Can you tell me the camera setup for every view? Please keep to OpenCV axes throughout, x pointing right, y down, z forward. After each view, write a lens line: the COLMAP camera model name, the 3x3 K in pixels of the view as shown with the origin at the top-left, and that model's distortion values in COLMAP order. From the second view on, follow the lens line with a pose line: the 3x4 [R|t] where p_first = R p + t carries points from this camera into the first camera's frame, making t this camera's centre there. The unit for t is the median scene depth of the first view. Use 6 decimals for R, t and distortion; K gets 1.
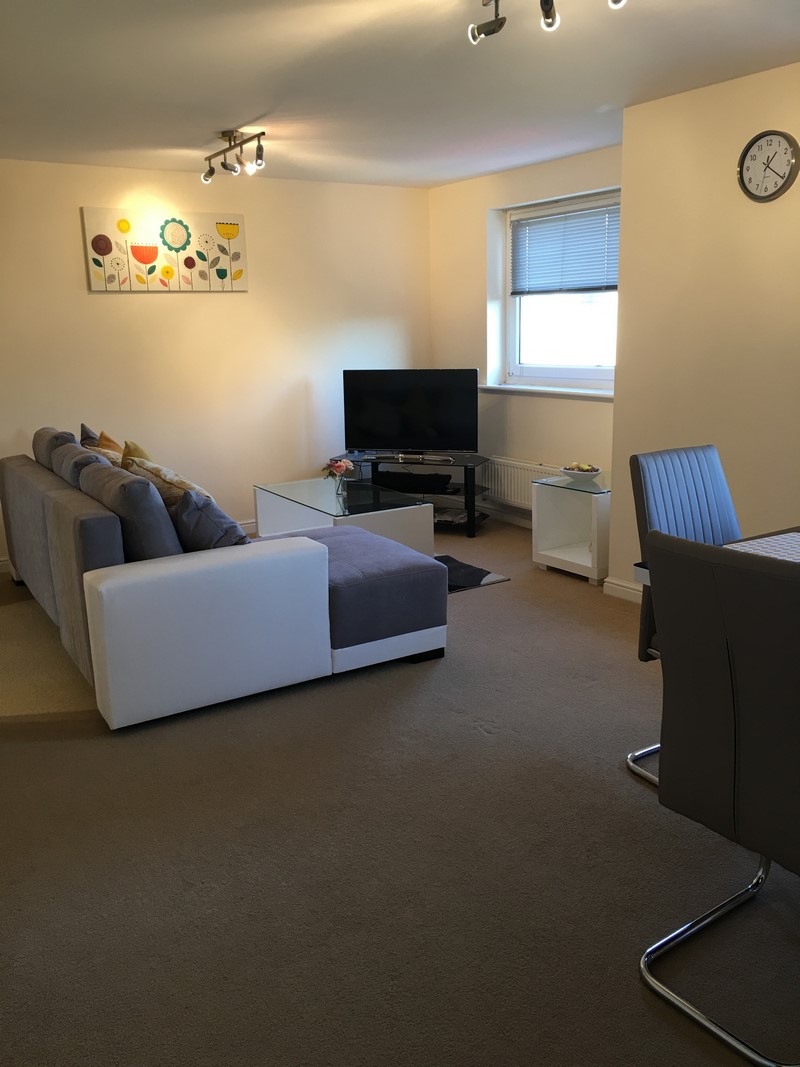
lens RADIAL K [[918.6, 0, 392.3], [0, 918.6, 525.3], [0, 0, 1]] dist [0.072202, -0.101056]
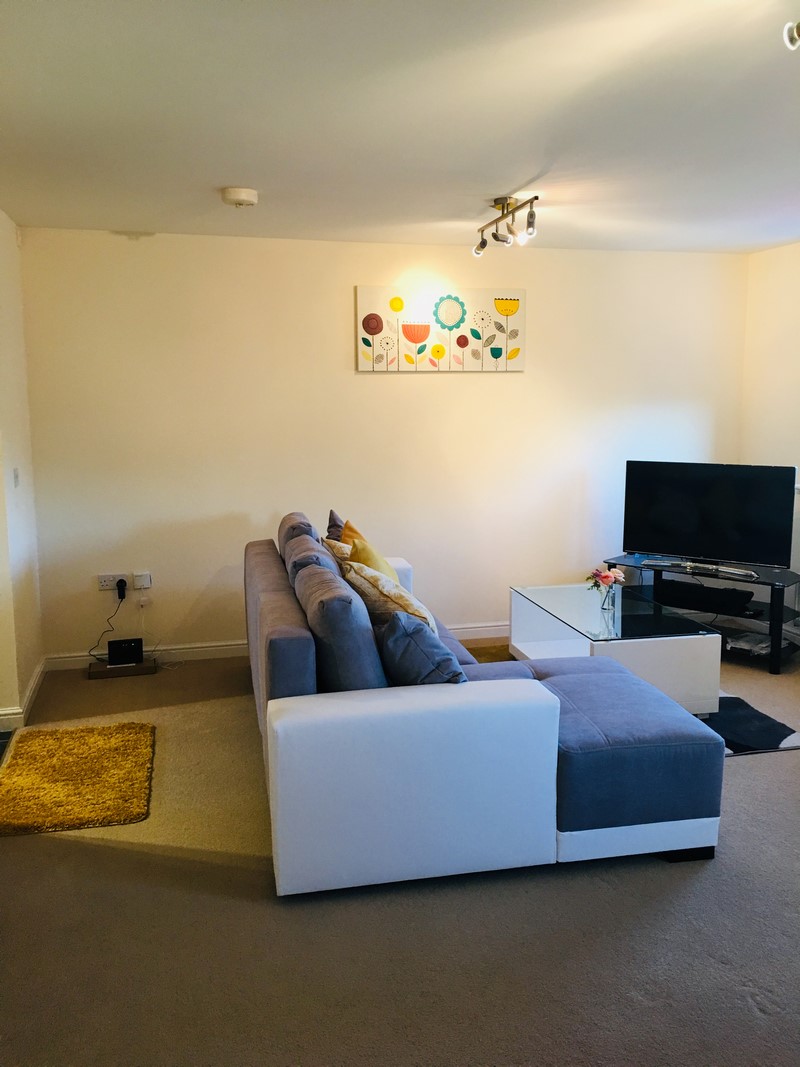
lens RADIAL K [[918.6, 0, 392.3], [0, 918.6, 525.3], [0, 0, 1]] dist [0.072202, -0.101056]
pose [[0.944624, 0.065773, -0.321495, 0.028703], [-0.088832, 0.994381, -0.057574, -0.050295], [0.315902, 0.082945, 0.945159, 0.147436]]
